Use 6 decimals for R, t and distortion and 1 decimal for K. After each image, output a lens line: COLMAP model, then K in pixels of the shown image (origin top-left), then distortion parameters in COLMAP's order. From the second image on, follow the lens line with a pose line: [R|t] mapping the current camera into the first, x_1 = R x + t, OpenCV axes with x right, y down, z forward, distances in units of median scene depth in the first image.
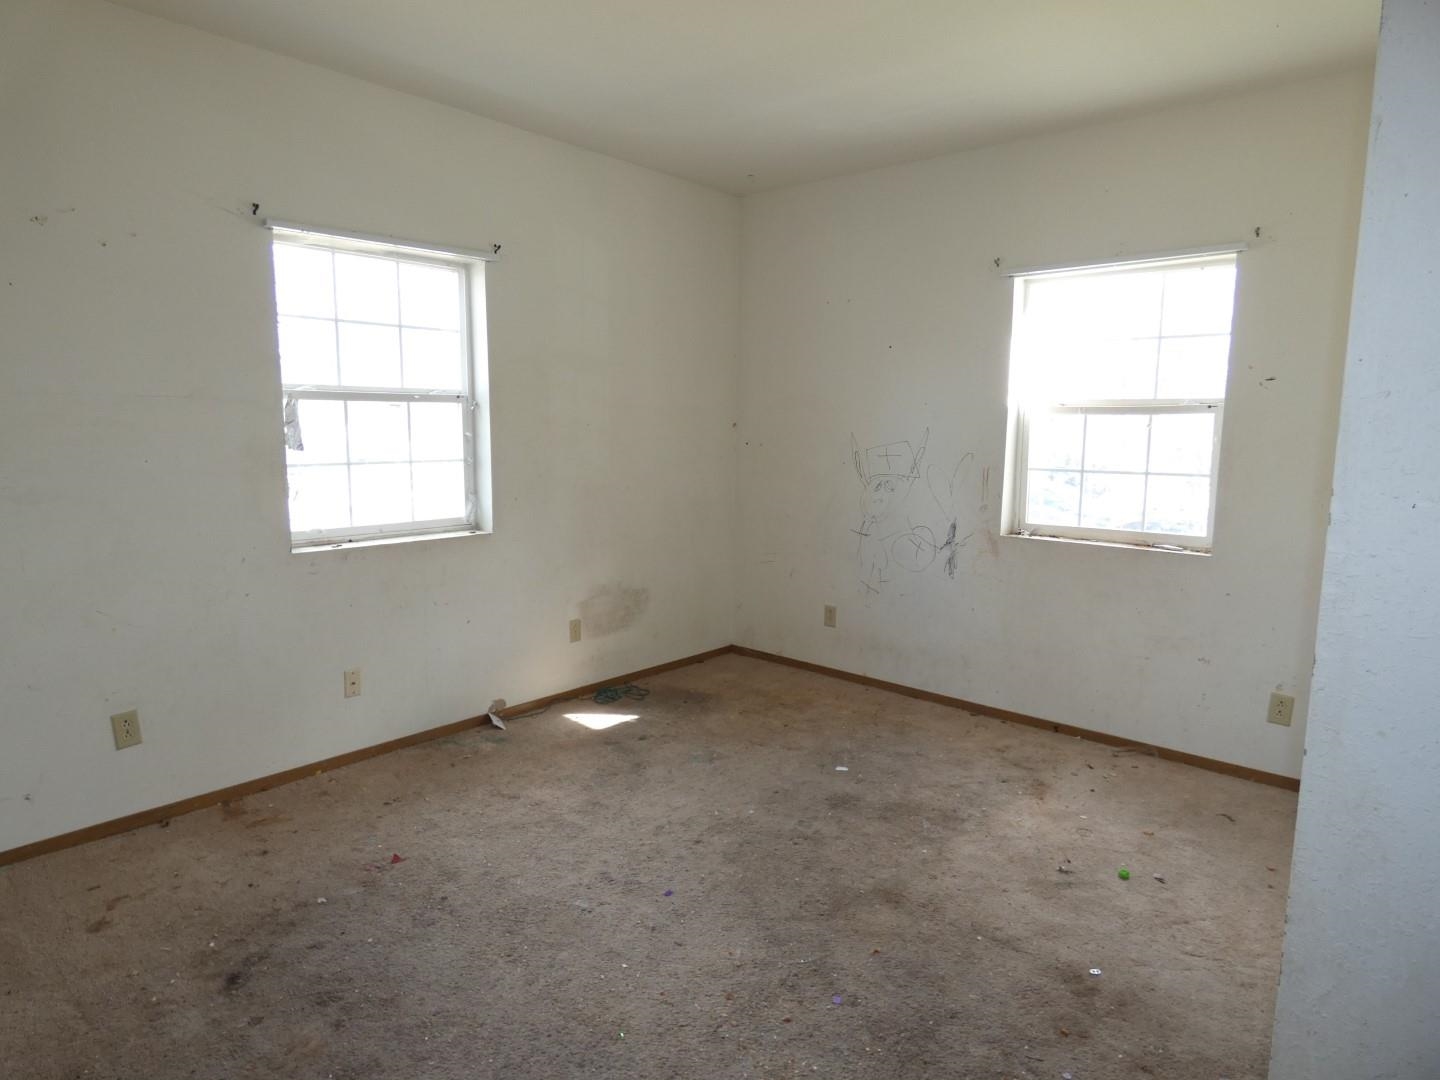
lens RADIAL K [[861.7, 0, 720.0], [0, 861.7, 540.0], [0, 0, 1]] dist [-0.000337, -0.000650]
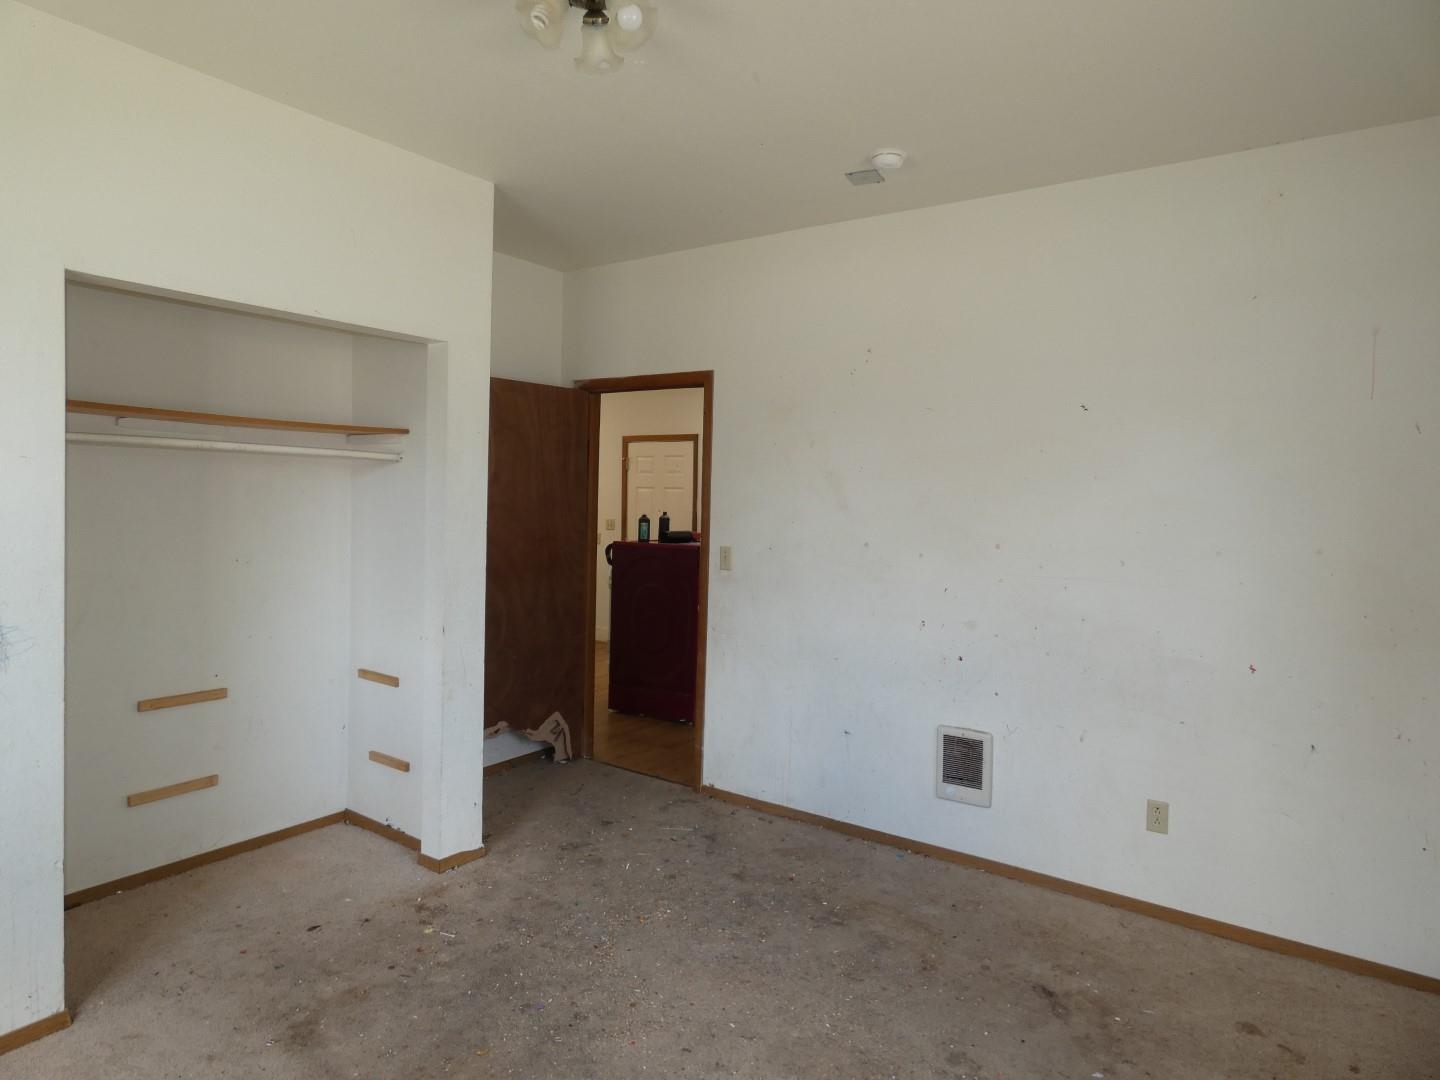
lens RADIAL K [[861.7, 0, 720.0], [0, 861.7, 540.0], [0, 0, 1]] dist [-0.000337, -0.000650]
pose [[-0.993808, -0.036490, -0.104950, 0.039741], [-0.055778, 0.980738, 0.187194, -0.308215], [0.096097, 0.191889, -0.976701, 1.997716]]
